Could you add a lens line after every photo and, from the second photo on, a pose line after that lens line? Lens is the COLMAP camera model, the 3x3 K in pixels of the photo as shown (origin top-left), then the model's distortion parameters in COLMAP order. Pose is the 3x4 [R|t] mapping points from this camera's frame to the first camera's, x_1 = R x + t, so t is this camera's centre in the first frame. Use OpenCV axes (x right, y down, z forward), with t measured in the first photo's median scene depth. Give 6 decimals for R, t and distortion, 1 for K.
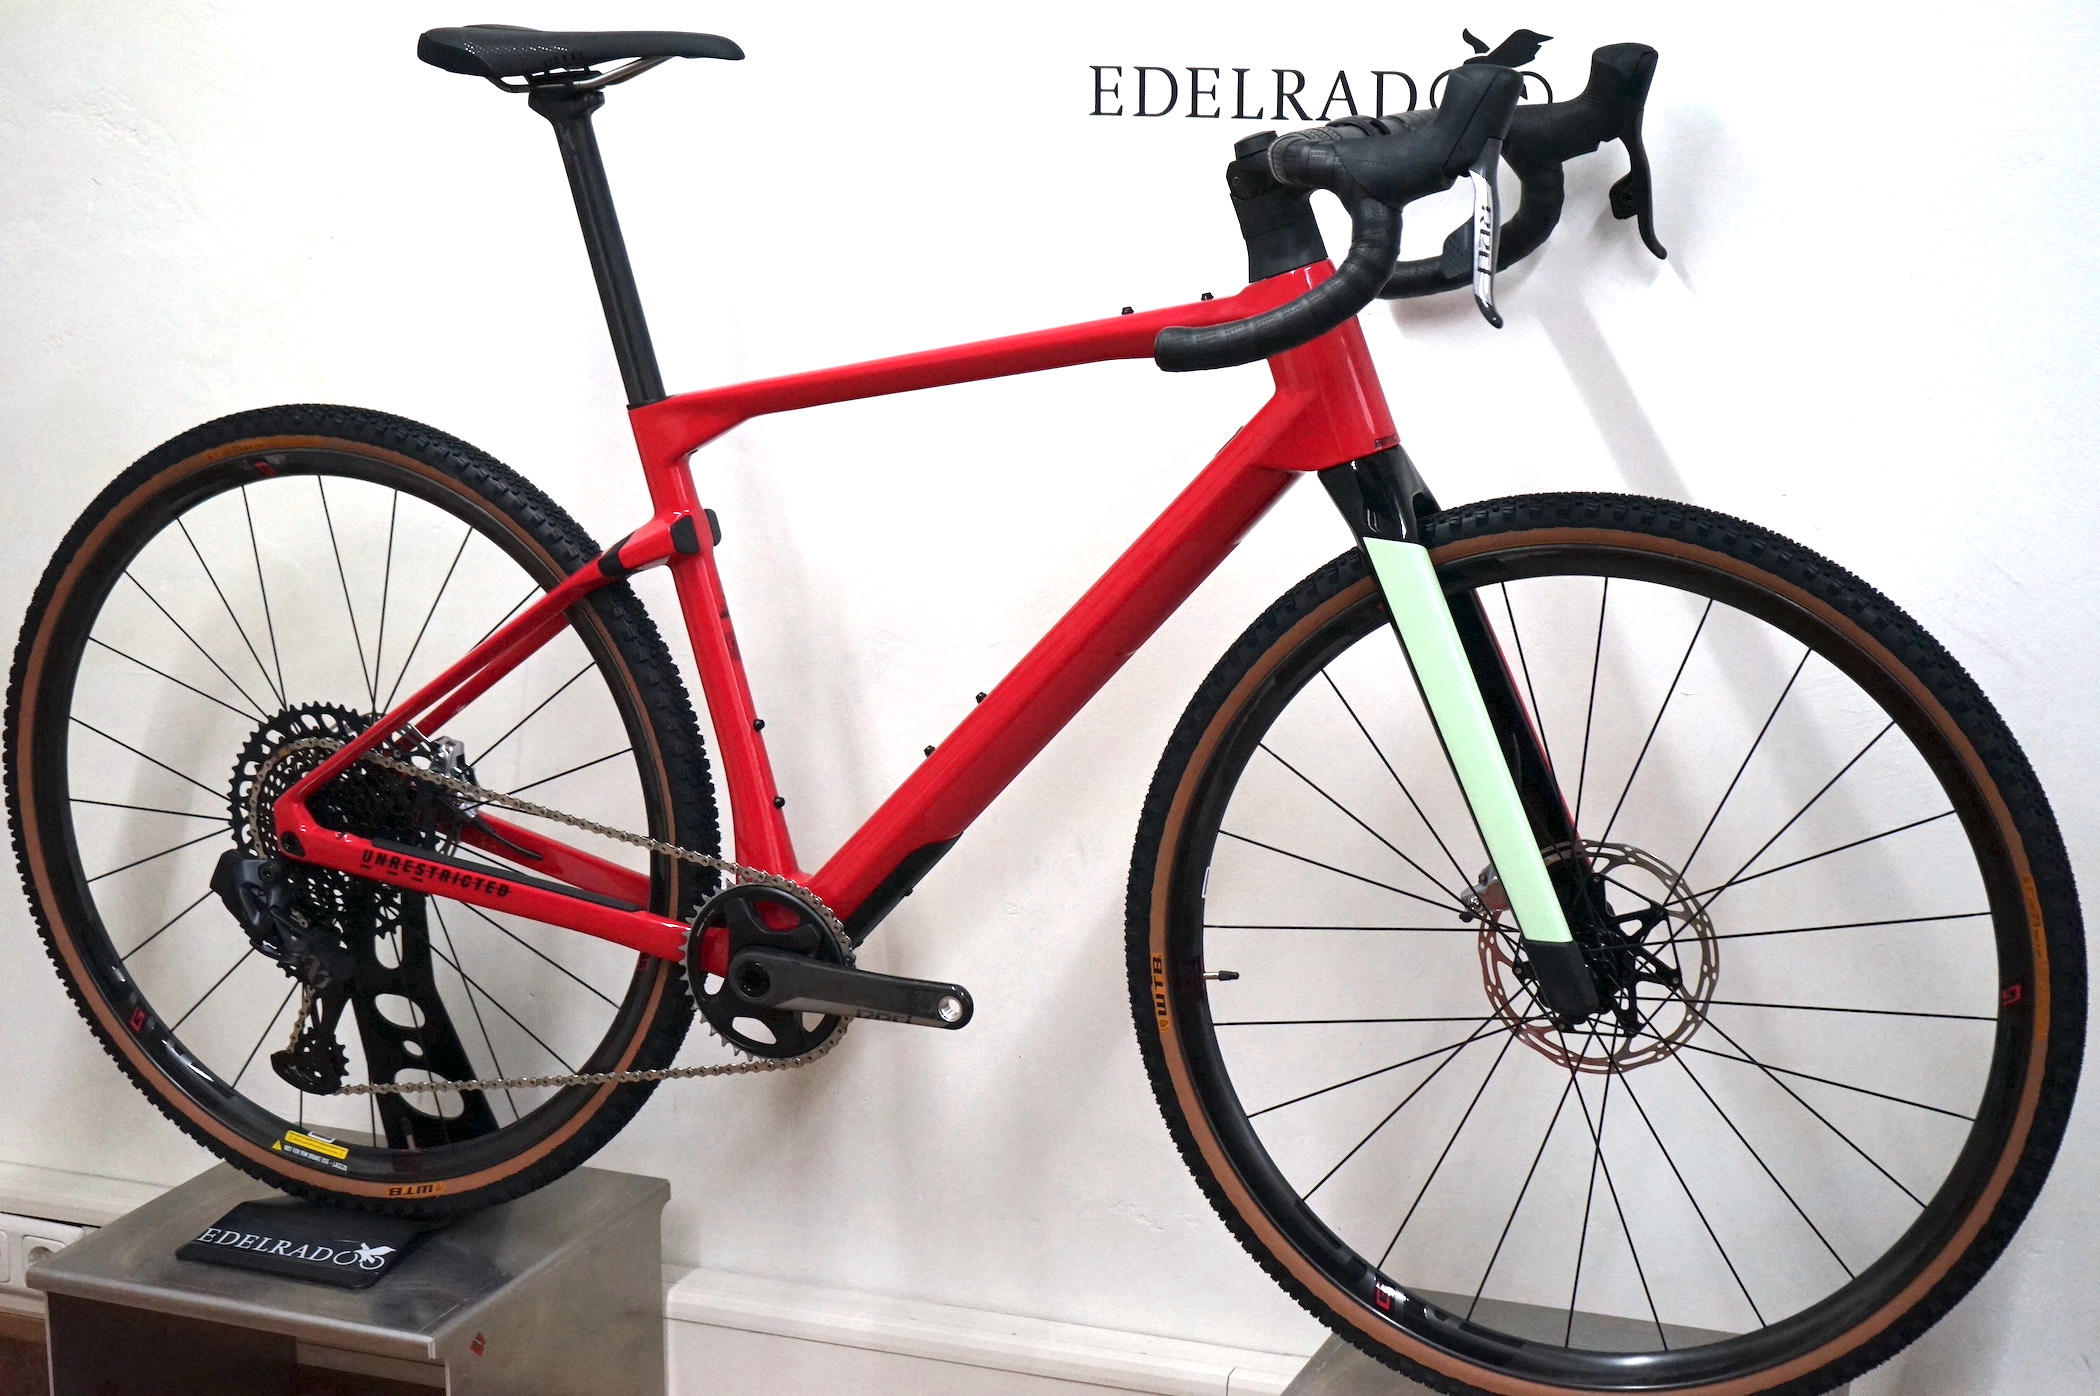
lens RADIAL K [[3614.1, 0, 1053.7], [0, 3614.1, 699.0], [0, 0, 1]] dist [-0.045082, 0.000000]
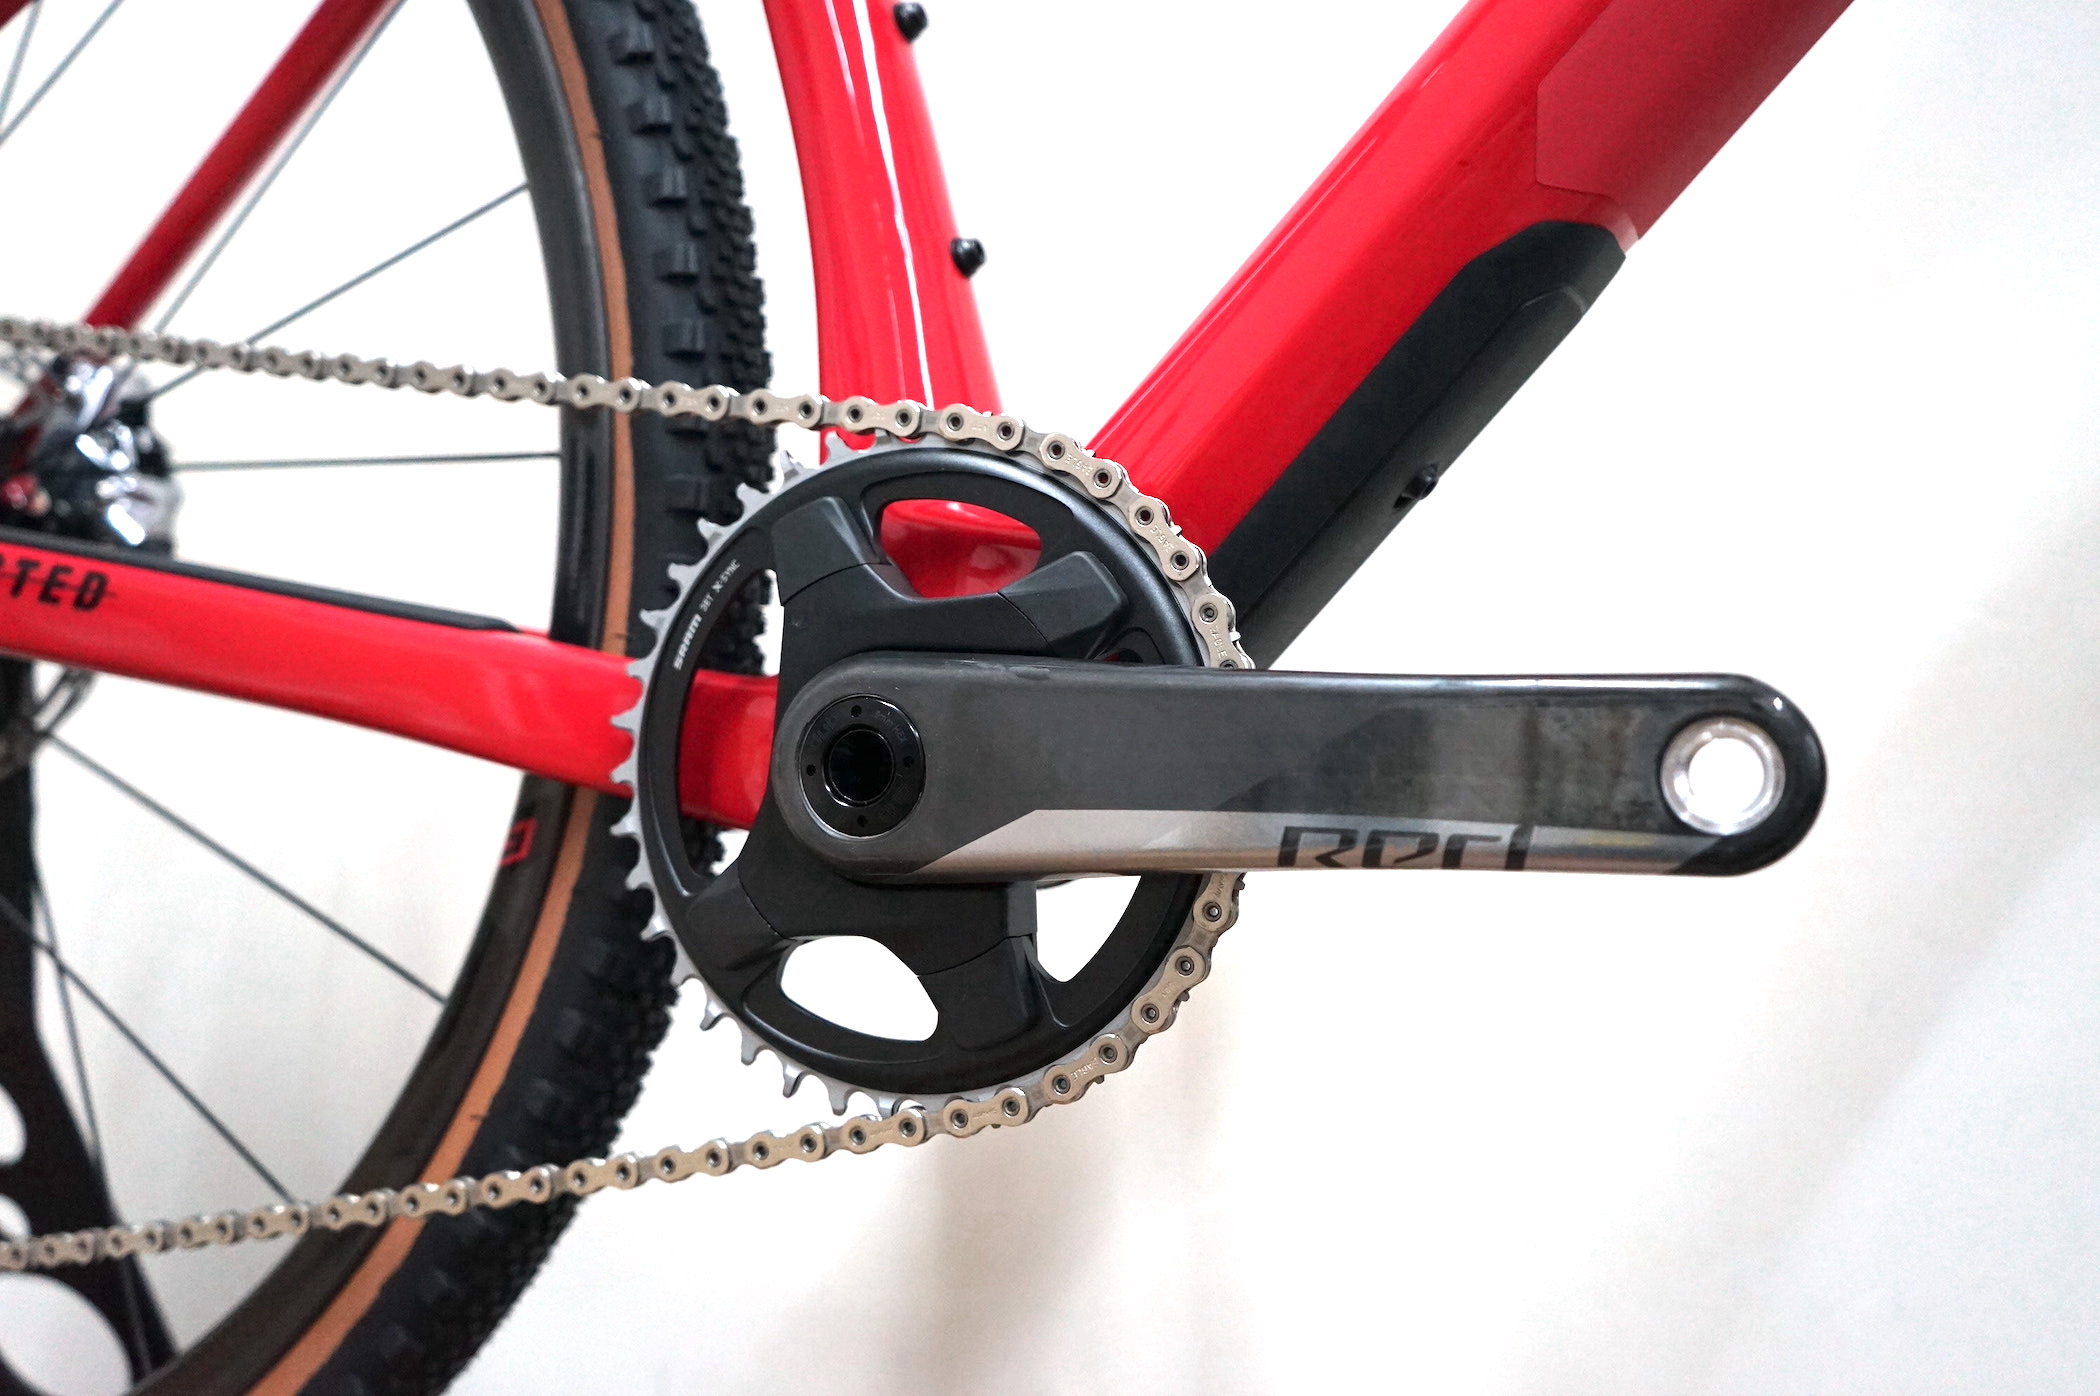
lens RADIAL K [[2041.2, 0, 1053.6], [0, 2041.2, 688.0], [0, 0, 1]] dist [-0.009114, 0.000000]
pose [[0.999722, 0.016845, 0.016482, -0.073540], [-0.011730, 0.962245, -0.271933, 0.116087], [-0.020441, 0.271664, 0.962175, 0.873297]]
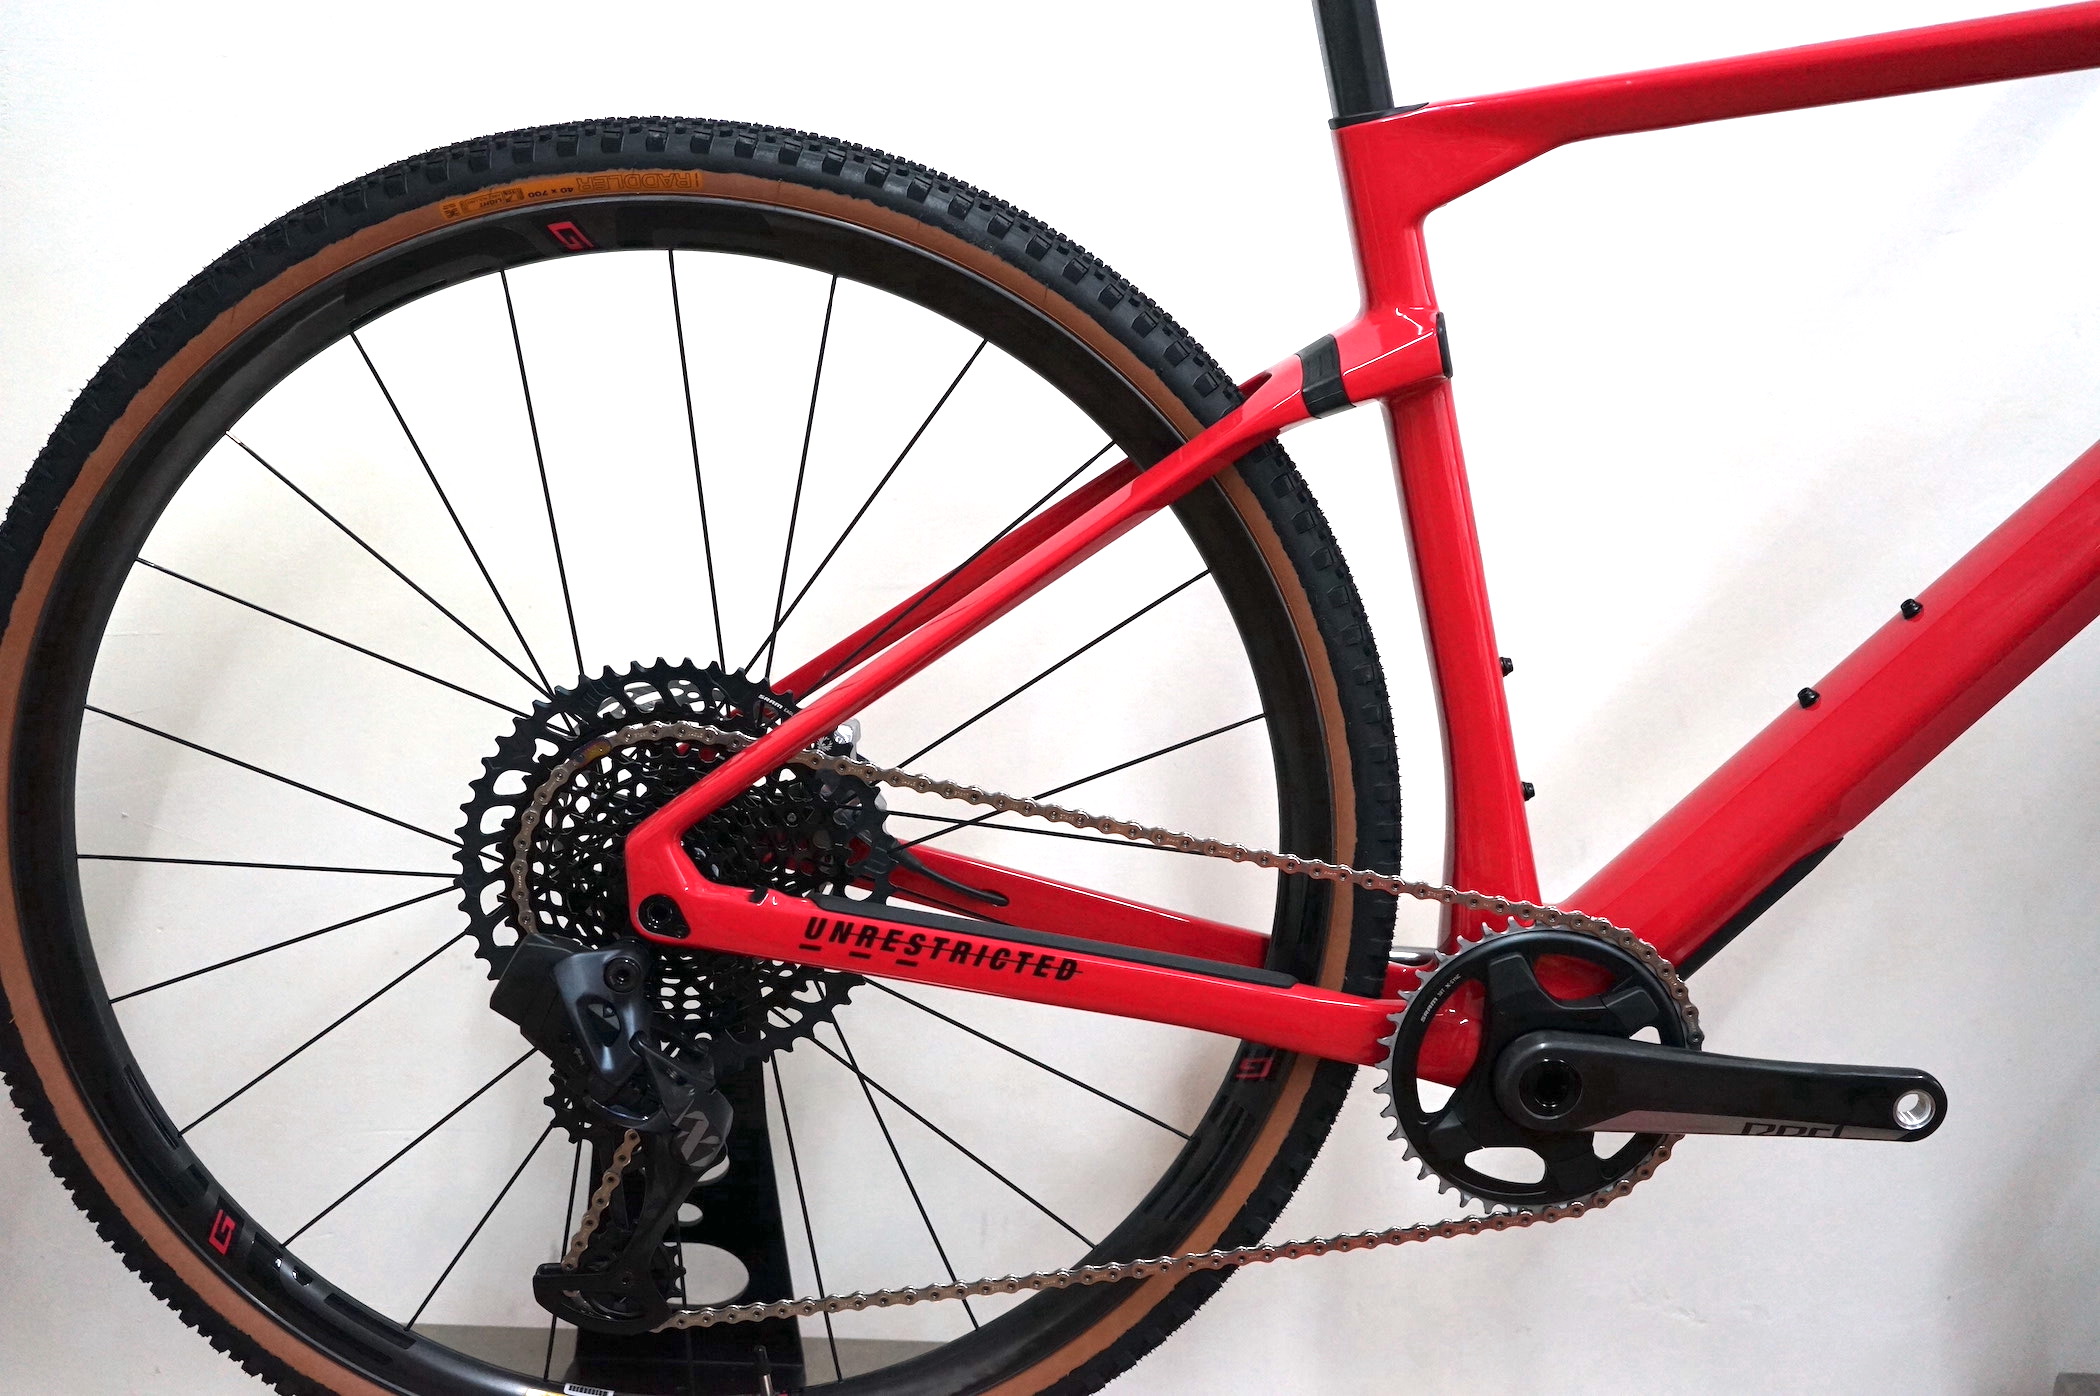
lens RADIAL K [[2233.6, 0, 1058.6], [0, 2233.6, 702.7], [0, 0, 1]] dist [0.004285, 0.000000]
pose [[0.903430, -0.040176, 0.426850, -0.322950], [0.034330, 0.999182, 0.021384, 0.002471], [-0.427360, -0.004665, 0.904070, 0.715012]]
